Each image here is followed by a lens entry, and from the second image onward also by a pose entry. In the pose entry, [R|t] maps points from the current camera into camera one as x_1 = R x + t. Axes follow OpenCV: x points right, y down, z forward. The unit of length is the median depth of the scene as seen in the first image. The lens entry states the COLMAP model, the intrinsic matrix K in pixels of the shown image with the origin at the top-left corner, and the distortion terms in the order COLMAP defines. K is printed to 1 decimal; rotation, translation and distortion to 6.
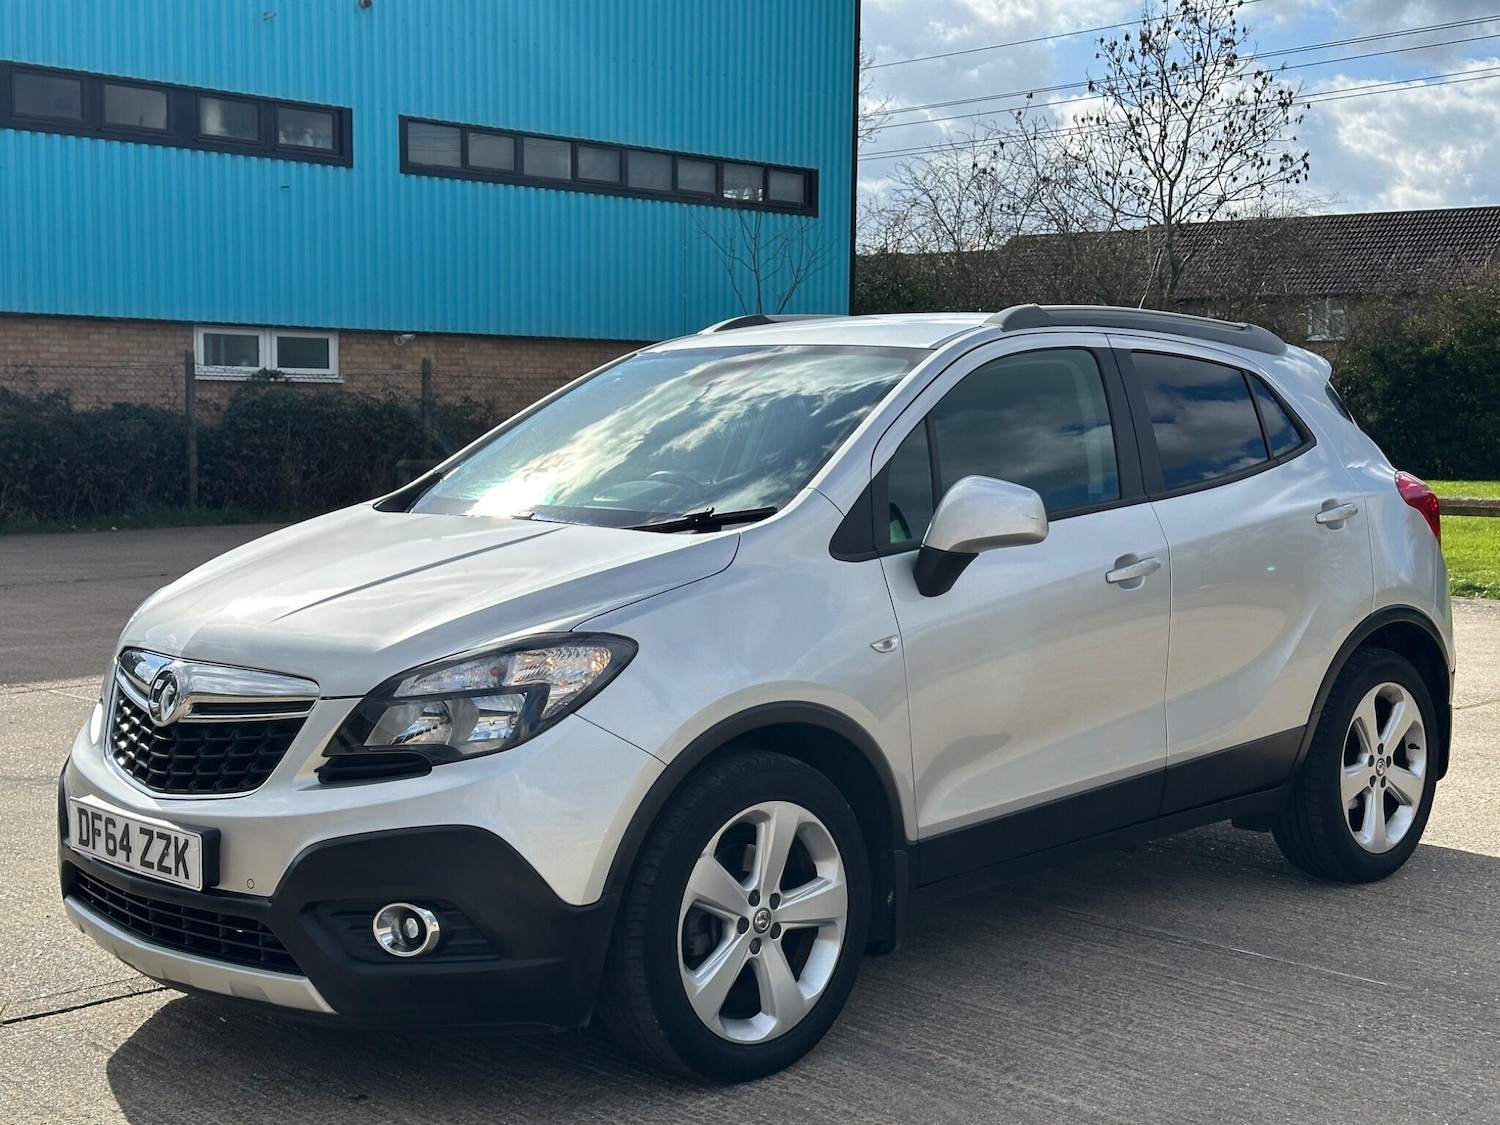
lens RADIAL K [[2066.8, 0, 763.8], [0, 2066.8, 595.9], [0, 0, 1]] dist [0.125072, 0.000000]
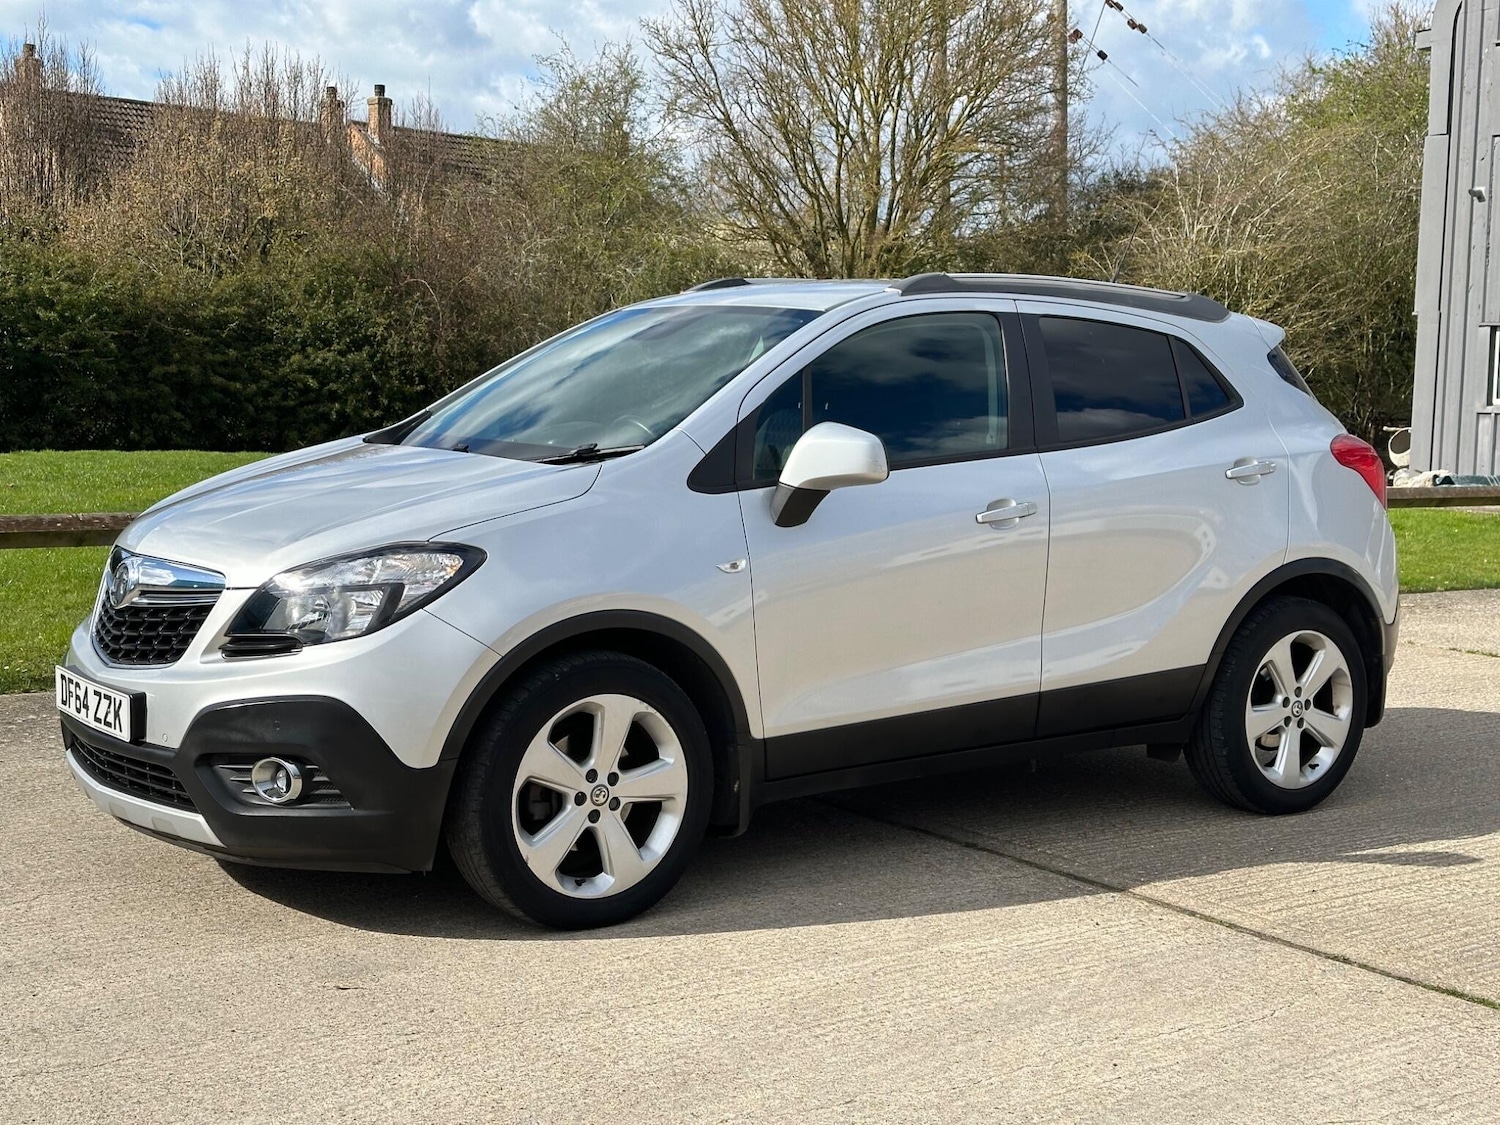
lens RADIAL K [[2066.8, 0, 762.1], [0, 2066.8, 576.8], [0, 0, 1]] dist [0.125072, 0.000000]
pose [[0.987160, 0.036756, -0.155447, 0.265814], [-0.035410, 0.999308, 0.011418, 0.016475], [0.155759, -0.005767, 0.987778, -0.141287]]
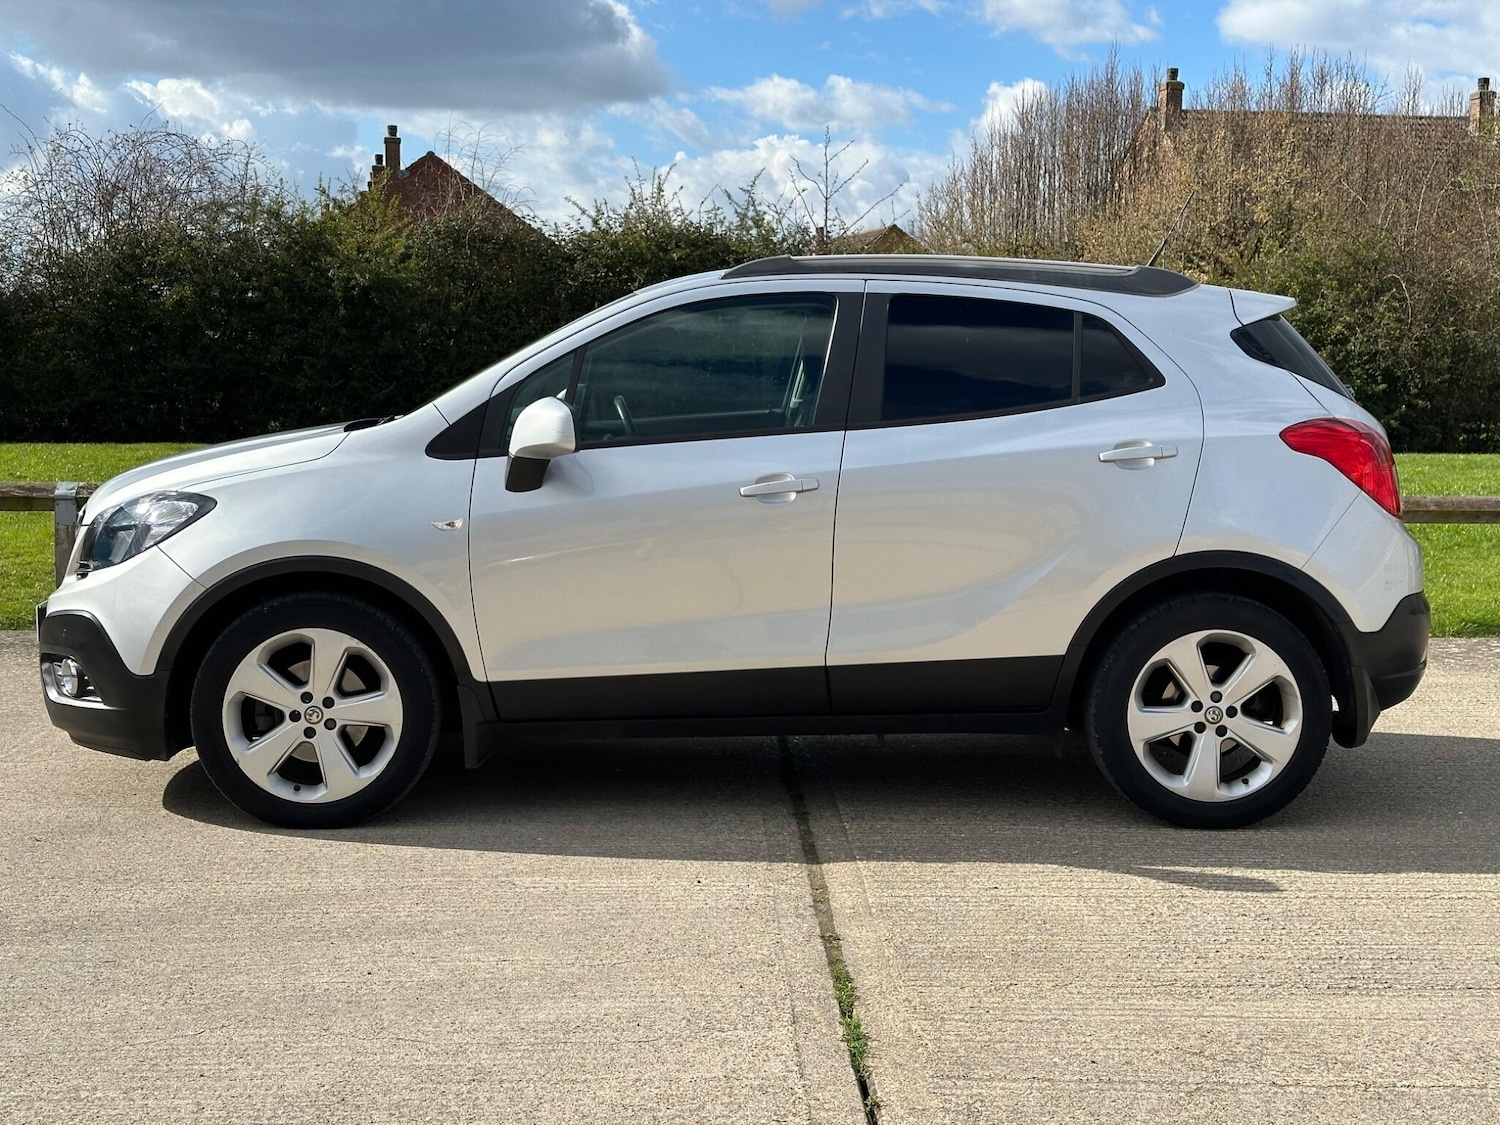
lens RADIAL K [[2066.8, 0, 744.4], [0, 2066.8, 568.8], [0, 0, 1]] dist [0.125072, 0.000000]
pose [[0.733518, 0.077169, -0.675275, 1.117000], [-0.071365, 0.996786, 0.036390, -0.009364], [0.675913, 0.021498, 0.736668, 0.179923]]
